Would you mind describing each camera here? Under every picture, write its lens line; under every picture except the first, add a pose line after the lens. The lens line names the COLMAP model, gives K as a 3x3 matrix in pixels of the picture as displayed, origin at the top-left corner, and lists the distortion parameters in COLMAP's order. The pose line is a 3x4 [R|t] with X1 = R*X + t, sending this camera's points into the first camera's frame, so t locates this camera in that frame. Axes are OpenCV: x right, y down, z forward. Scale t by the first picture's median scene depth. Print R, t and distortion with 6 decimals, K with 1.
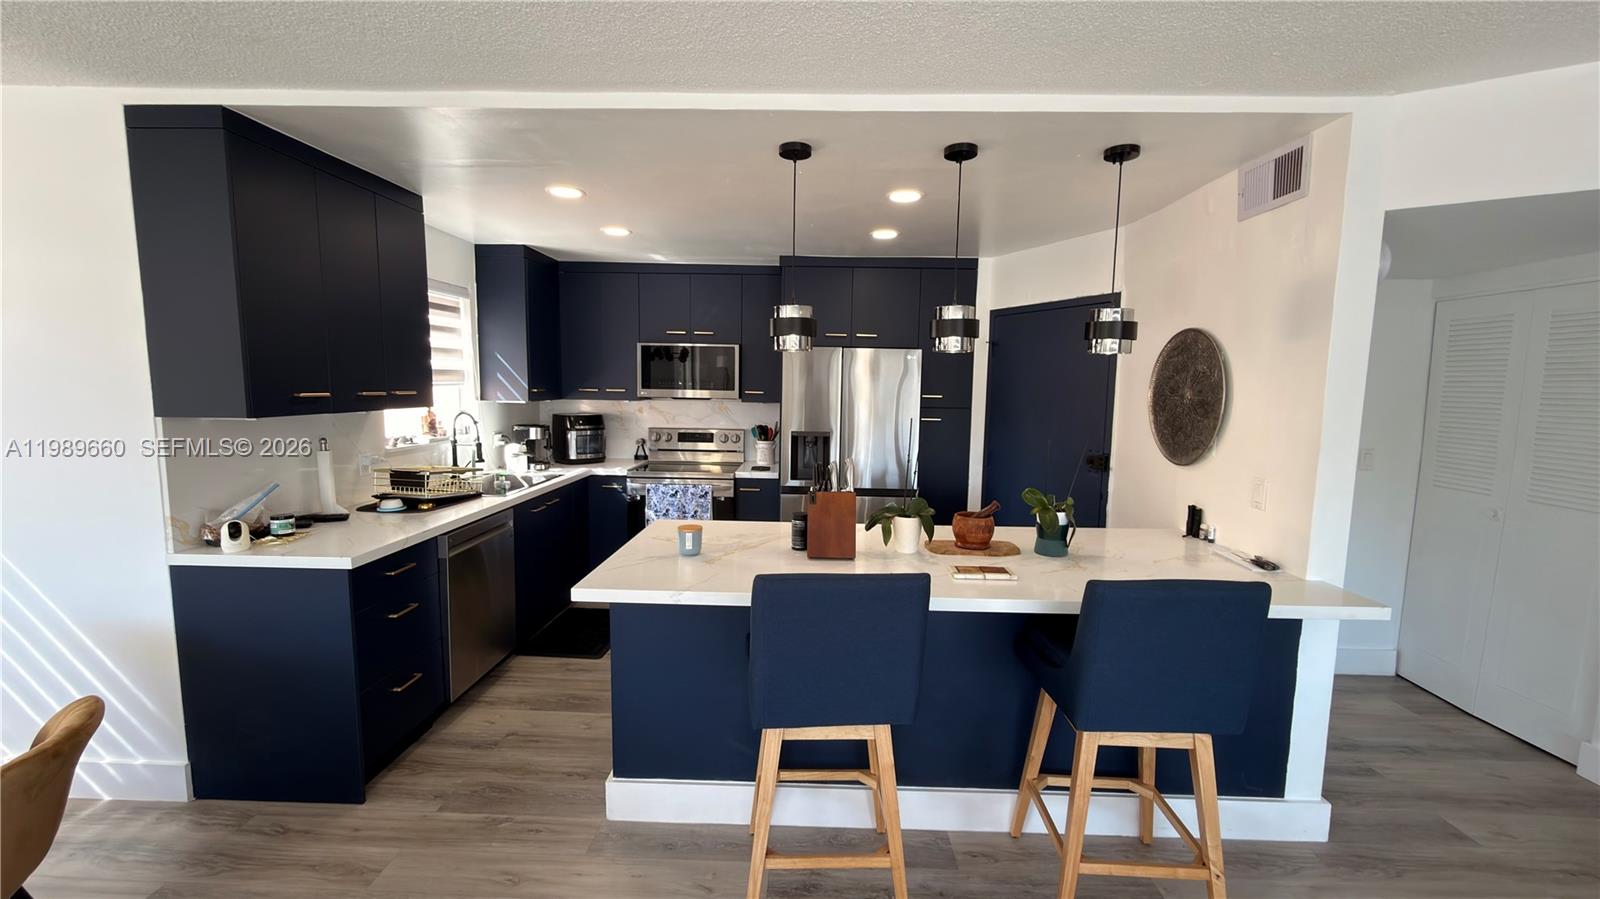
lens RADIAL K [[638.6, 0, 799.7], [0, 638.6, 454.9], [0, 0, 1]] dist [-0.001762, 0.000680]
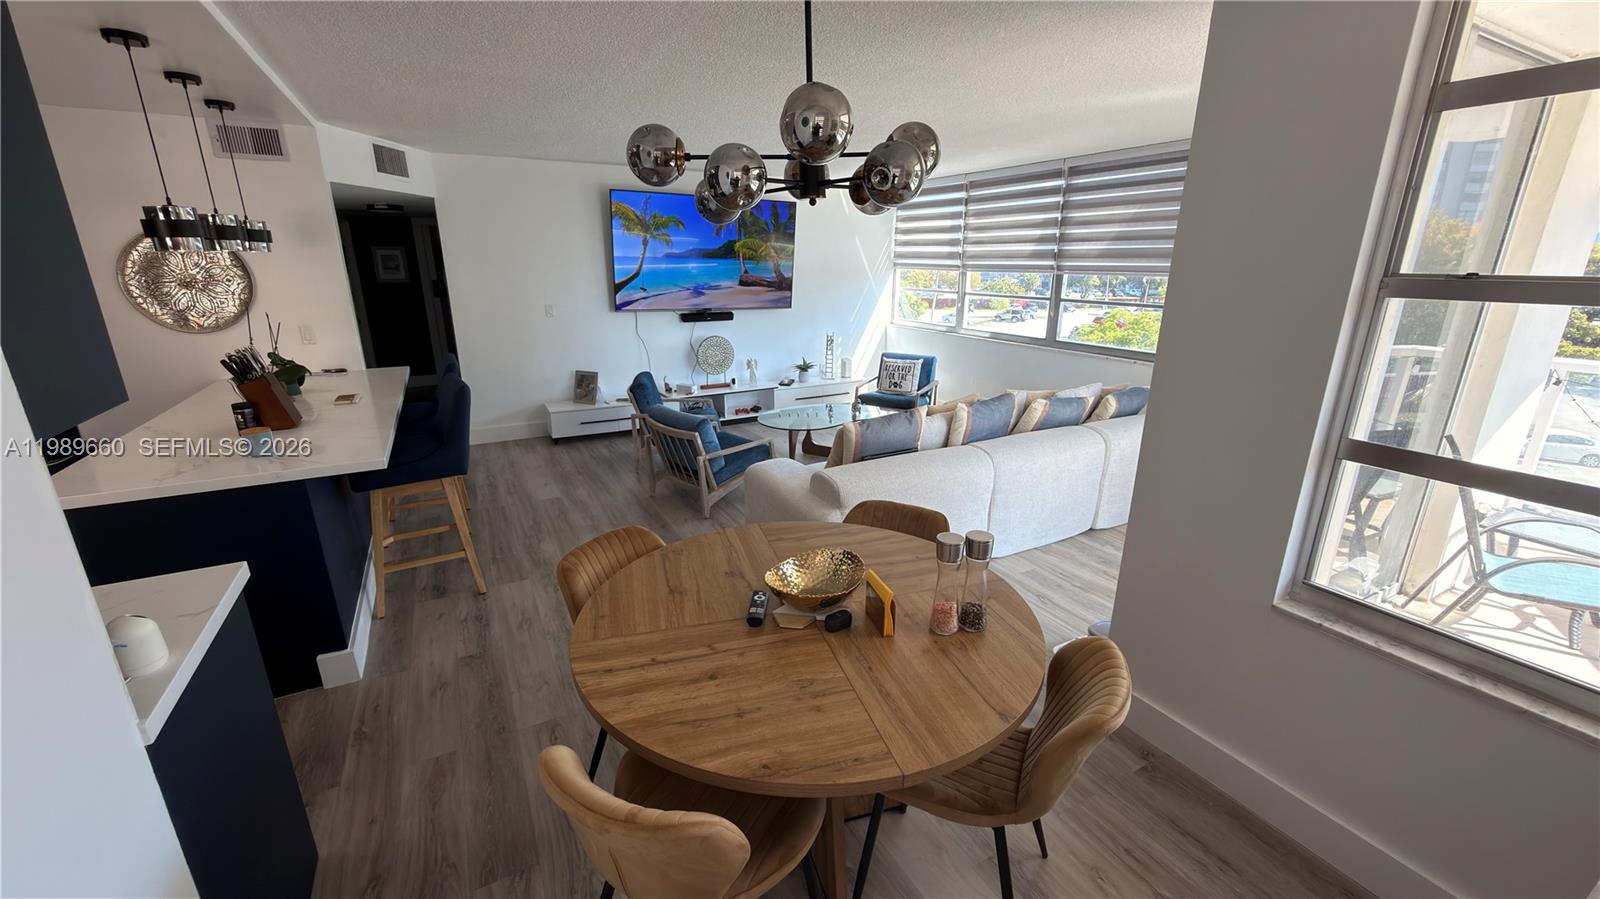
lens RADIAL K [[638.6, 0, 803.9], [0, 638.6, 446.2], [0, 0, 1]] dist [-0.001762, 0.000680]
pose [[-0.505254, -0.258201, 0.823438, -1.202508], [0.084714, 0.934742, 0.345082, -0.117212], [-0.858803, 0.244111, -0.450408, 0.582284]]
